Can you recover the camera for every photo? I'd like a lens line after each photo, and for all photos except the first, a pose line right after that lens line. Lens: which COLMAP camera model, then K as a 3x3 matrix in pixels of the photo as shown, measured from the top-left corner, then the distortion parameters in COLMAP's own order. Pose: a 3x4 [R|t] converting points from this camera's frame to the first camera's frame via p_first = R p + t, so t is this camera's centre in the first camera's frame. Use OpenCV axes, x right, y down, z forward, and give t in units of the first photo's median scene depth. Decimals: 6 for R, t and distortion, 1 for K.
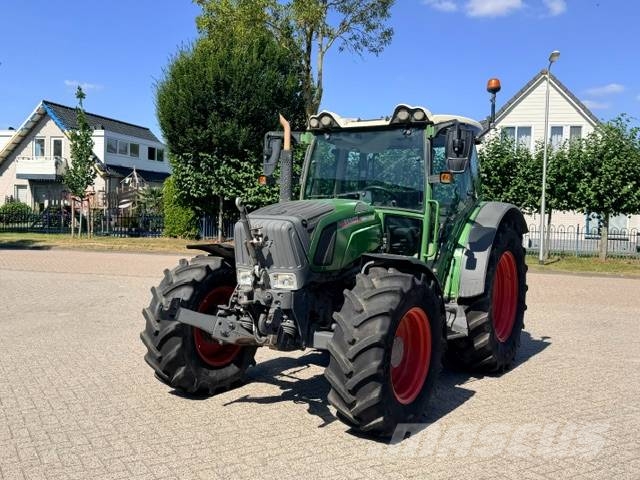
lens RADIAL K [[618.6, 0, 323.0], [0, 618.6, 234.1], [0, 0, 1]] dist [0.045275, 0.000000]
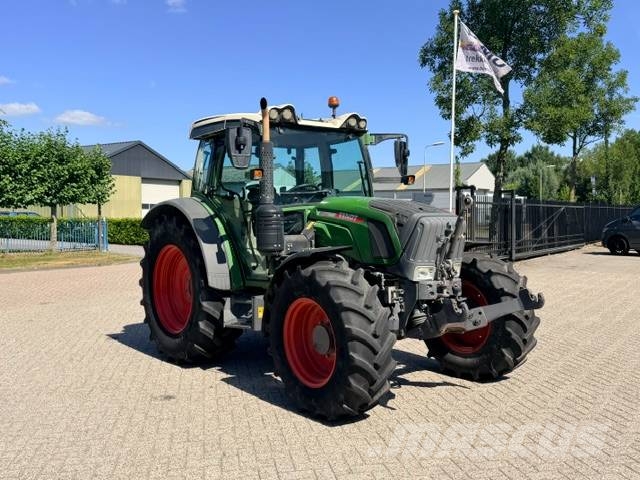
lens RADIAL K [[618.6, 0, 322.7], [0, 618.6, 230.5], [0, 0, 1]] dist [0.045275, 0.000000]
pose [[0.349026, -0.051313, 0.935707, -0.908001], [0.044404, 0.998284, 0.038181, -0.038166], [-0.936061, 0.028223, 0.350705, 0.628567]]
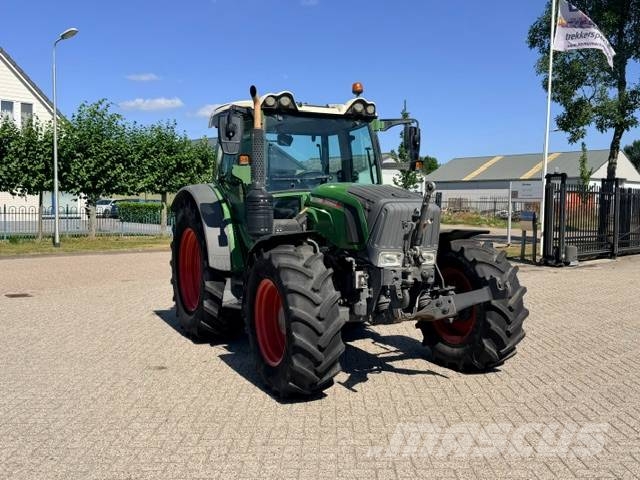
lens RADIAL K [[618.6, 0, 323.9], [0, 618.6, 241.0], [0, 0, 1]] dist [0.045275, 0.000000]
pose [[0.528976, -0.072766, 0.845511, -0.829076], [0.036507, 0.997346, 0.062993, -0.022704], [-0.847851, -0.002455, 0.530229, 0.434780]]
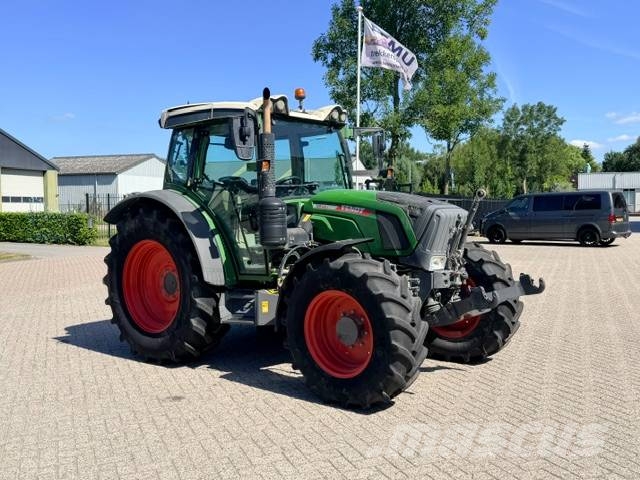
lens RADIAL K [[618.6, 0, 321.8], [0, 618.6, 240.9], [0, 0, 1]] dist [0.045275, 0.000000]
pose [[0.146147, -0.081619, 0.985890, -0.959592], [0.045139, 0.996103, 0.075774, -0.046848], [-0.988233, 0.033428, 0.149262, 0.820759]]
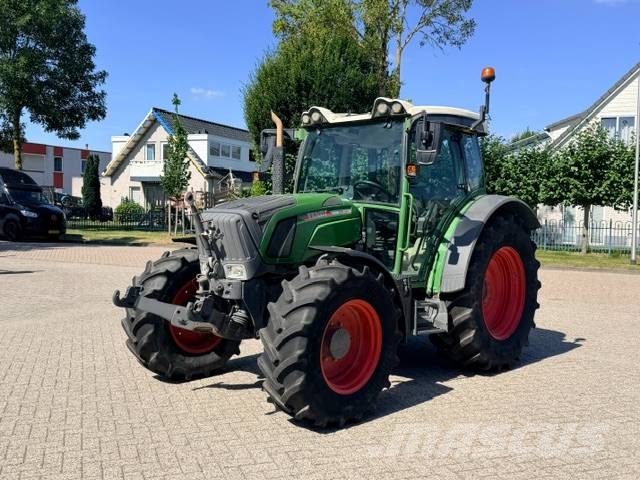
lens RADIAL K [[618.6, 0, 324.0], [0, 618.6, 234.6], [0, 0, 1]] dist [0.045275, 0.000000]
pose [[0.984085, 0.001013, -0.177696, 0.203520], [-0.000612, 0.999997, 0.002312, 0.007890], [0.177698, -0.002166, 0.984083, 0.002921]]
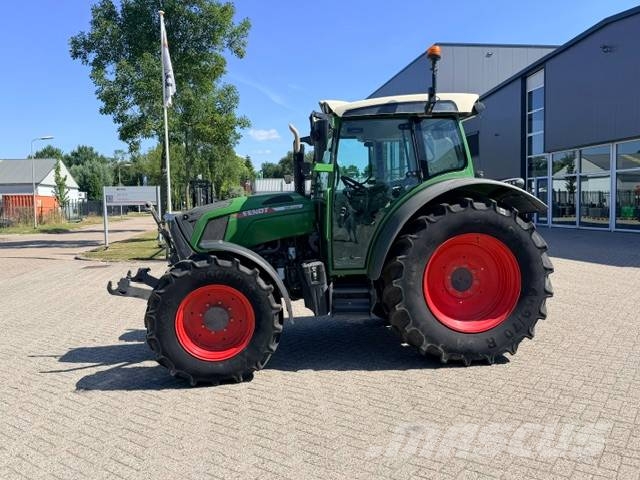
lens RADIAL K [[534.2, 0, 317.0], [0, 534.2, 242.0], [0, 0, 1]] dist [0.056712, -0.066828]
pose [[-0.385533, -0.084853, 0.918784, -0.684818], [0.047066, 0.992658, 0.111424, -0.069504], [-0.921493, 0.086201, -0.378708, 1.475081]]
